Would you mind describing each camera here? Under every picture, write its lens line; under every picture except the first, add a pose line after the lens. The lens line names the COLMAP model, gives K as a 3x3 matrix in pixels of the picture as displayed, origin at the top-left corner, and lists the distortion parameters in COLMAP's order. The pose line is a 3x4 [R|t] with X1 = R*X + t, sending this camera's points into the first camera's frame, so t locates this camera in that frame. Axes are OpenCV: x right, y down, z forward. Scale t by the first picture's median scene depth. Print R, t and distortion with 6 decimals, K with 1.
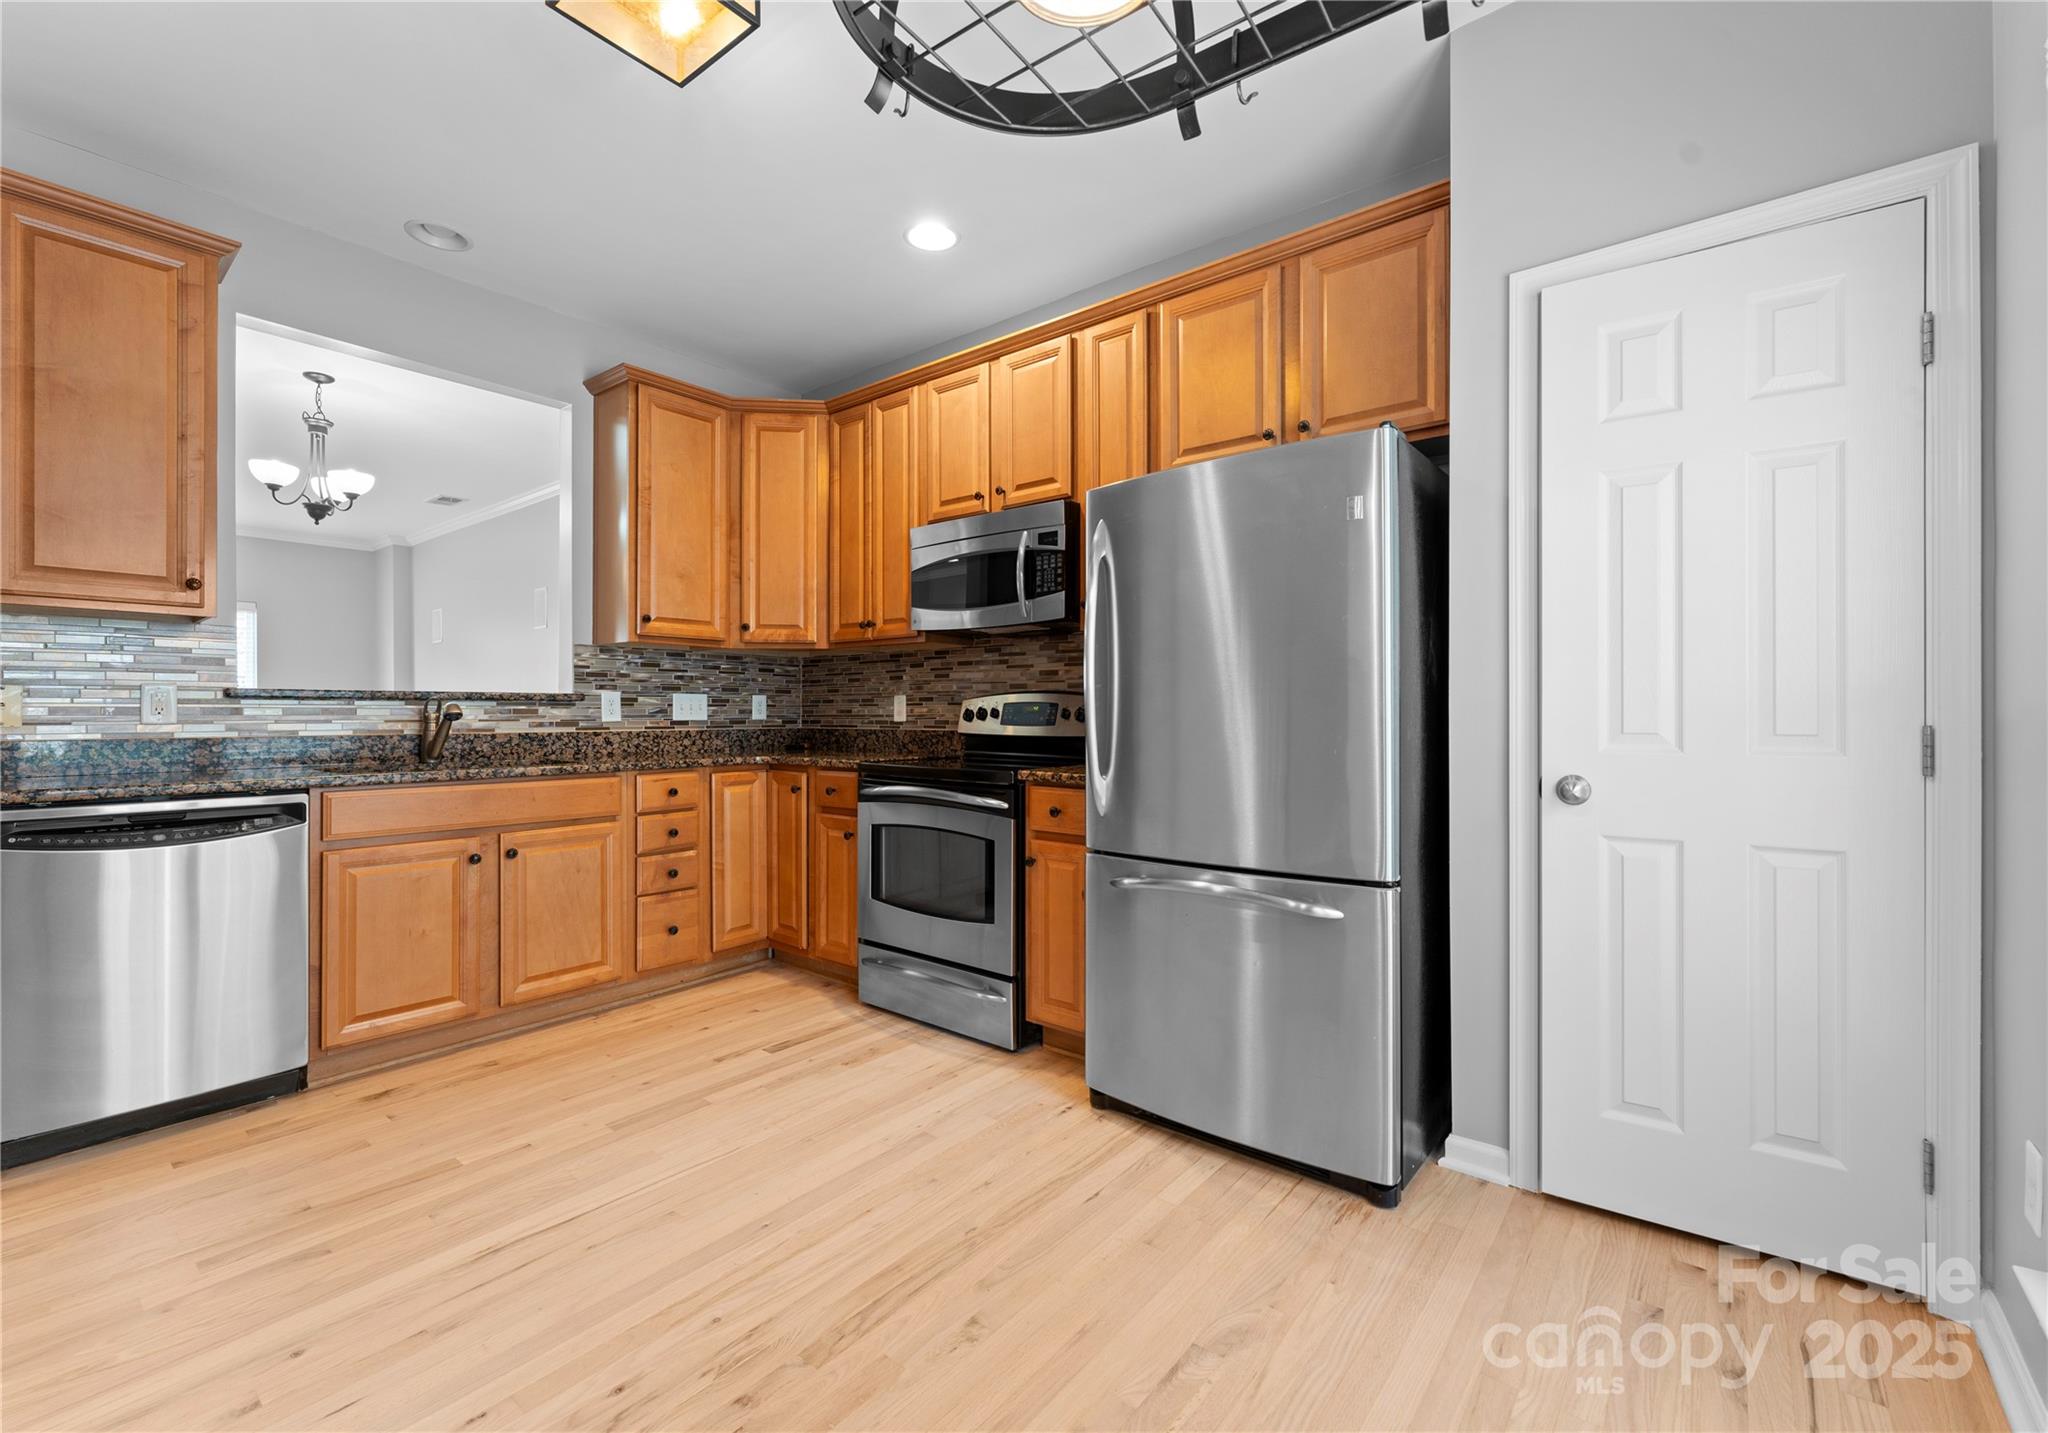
lens RADIAL K [[862.2, 0, 1049.1], [0, 862.2, 709.9], [0, 0, 1]] dist [0.000731, 0.000226]
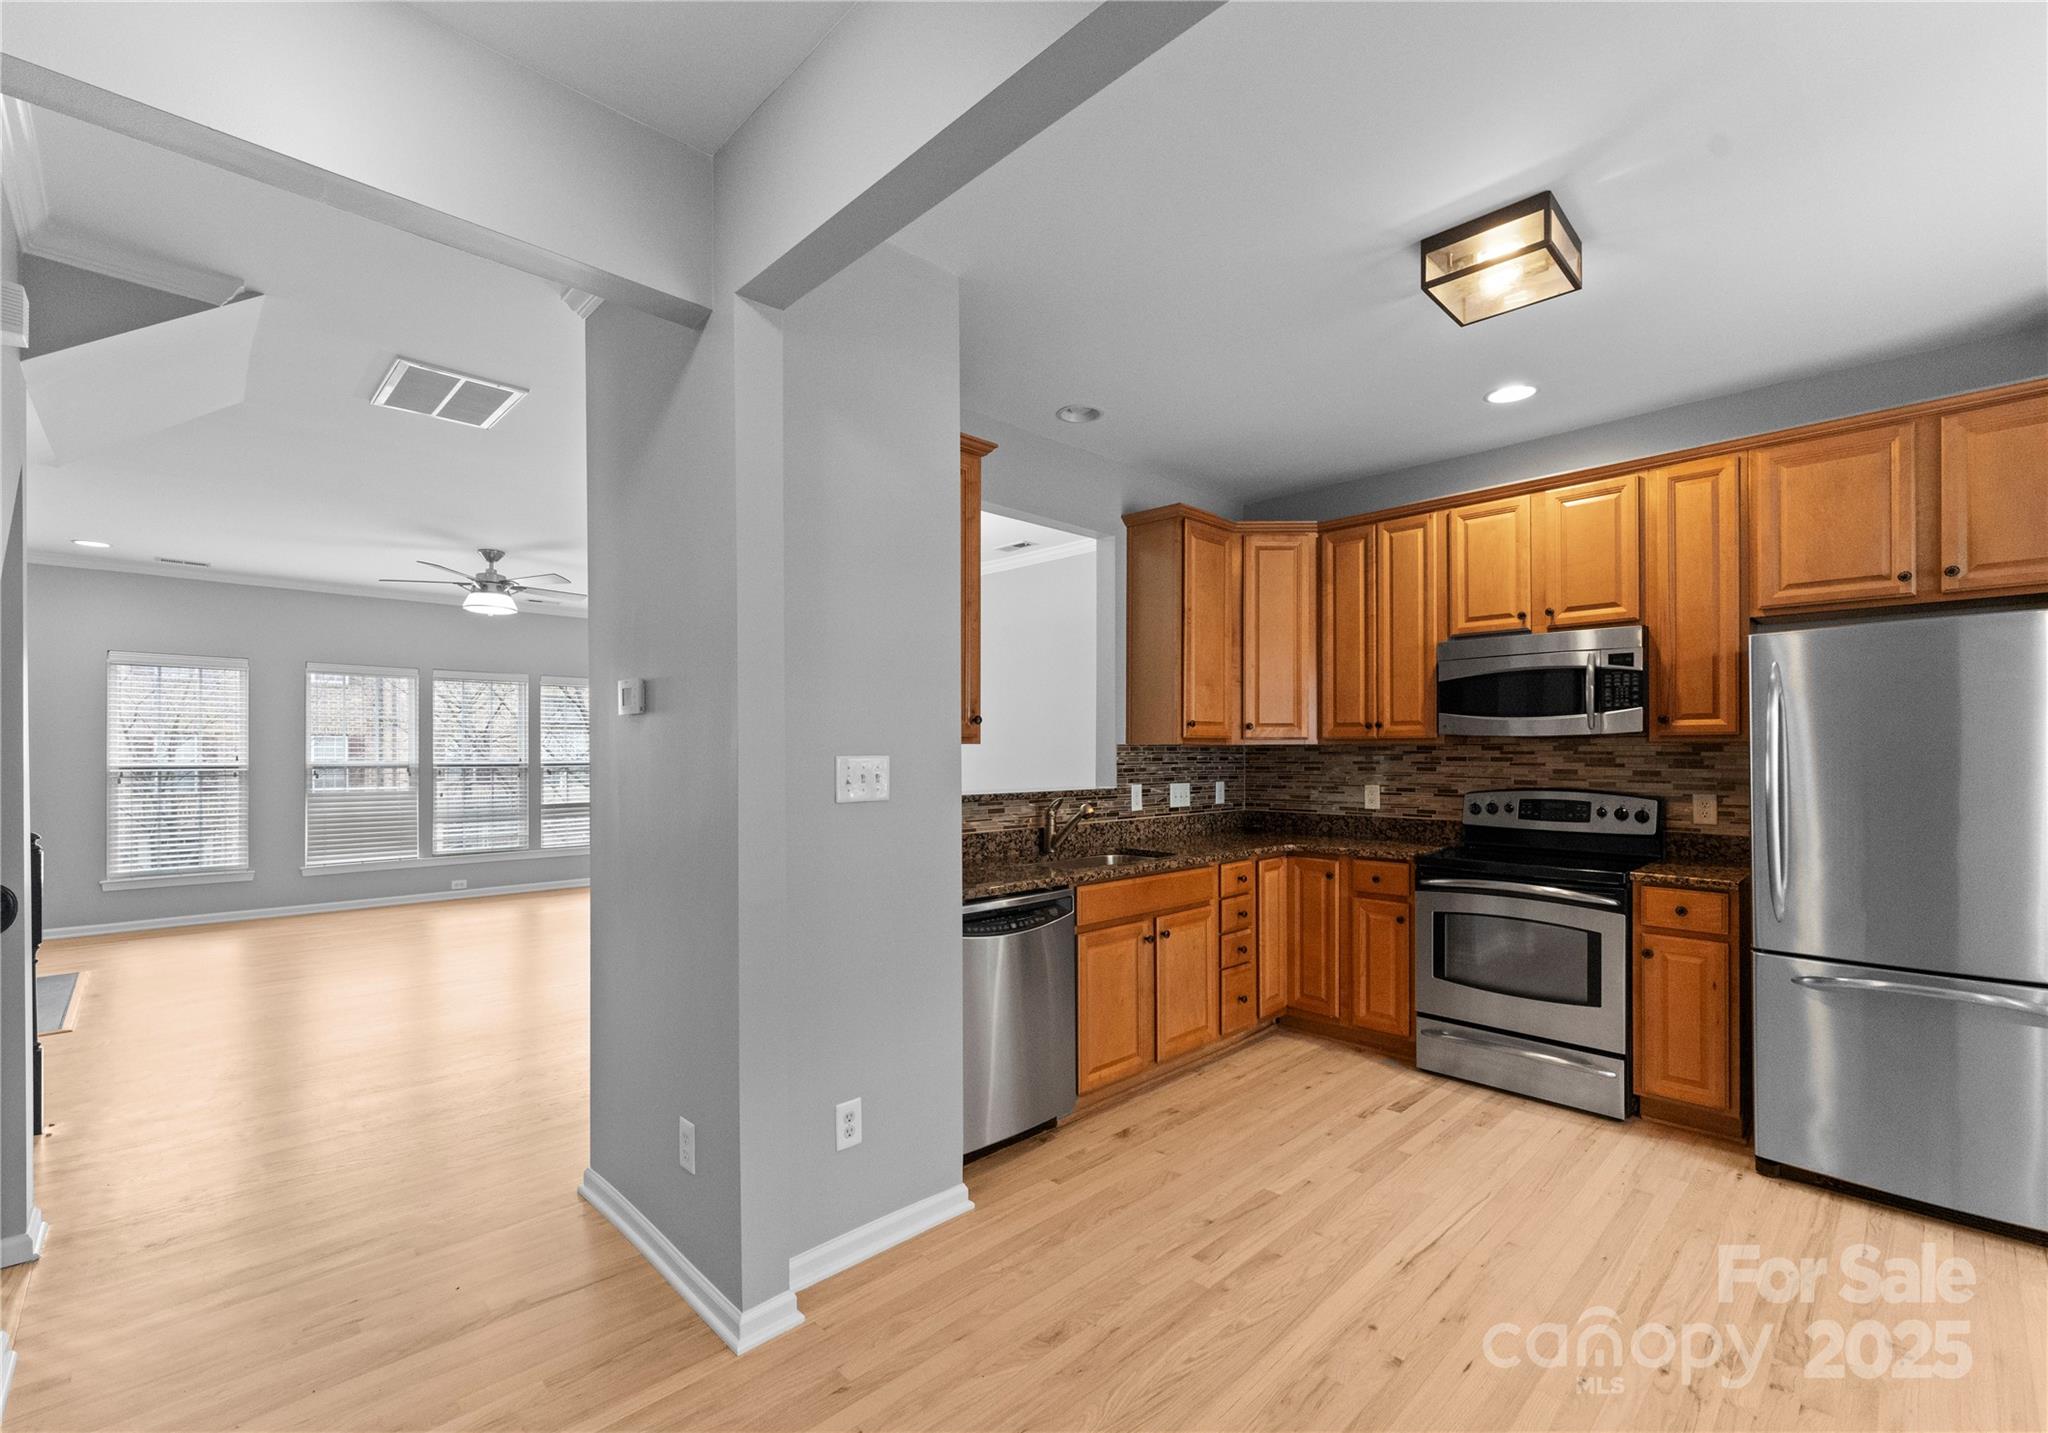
lens RADIAL K [[896.7, 0, 1033.7], [0, 896.7, 745.2], [0, 0, 1]] dist [-0.001591, -0.000034]
pose [[0.992710, -0.001661, -0.120513, -0.577495], [0.001280, 0.999994, -0.003235, -0.080289], [0.120517, 0.003057, 0.992707, -0.222644]]
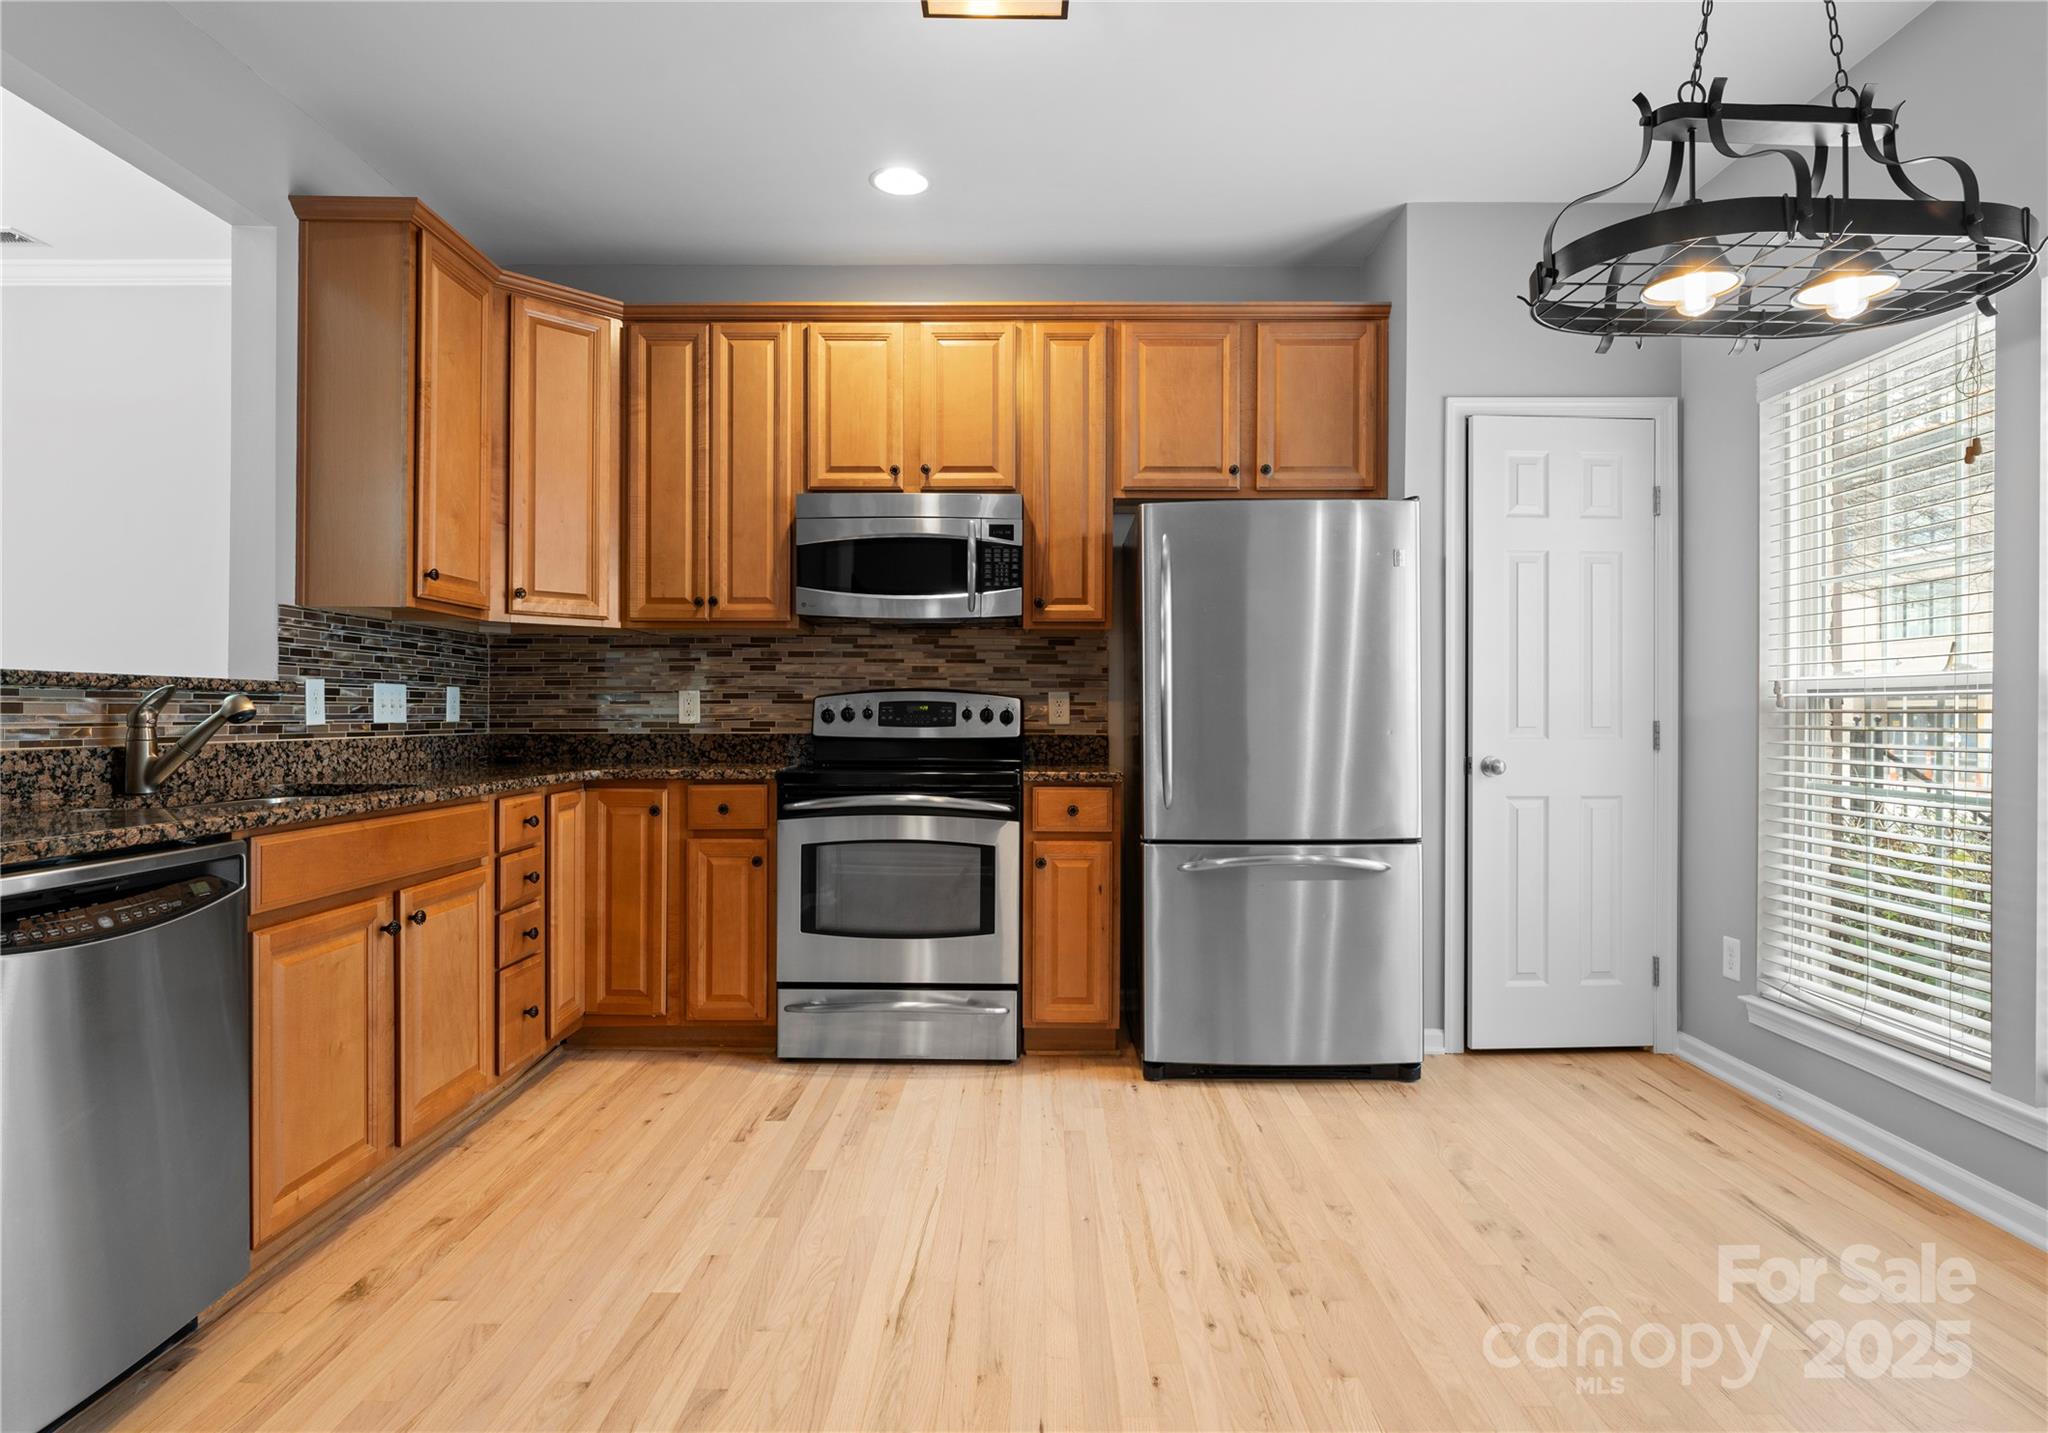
lens RADIAL K [[1092.2, 0, 1032.6], [0, 1092.2, 713.0], [0, 0, 1]] dist [-0.002240, 0.000144]
pose [[0.784869, 0.001845, 0.619659, -0.685165], [-0.003344, 0.999994, 0.001258, 0.001878], [-0.619653, -0.003059, 0.784870, 0.021280]]
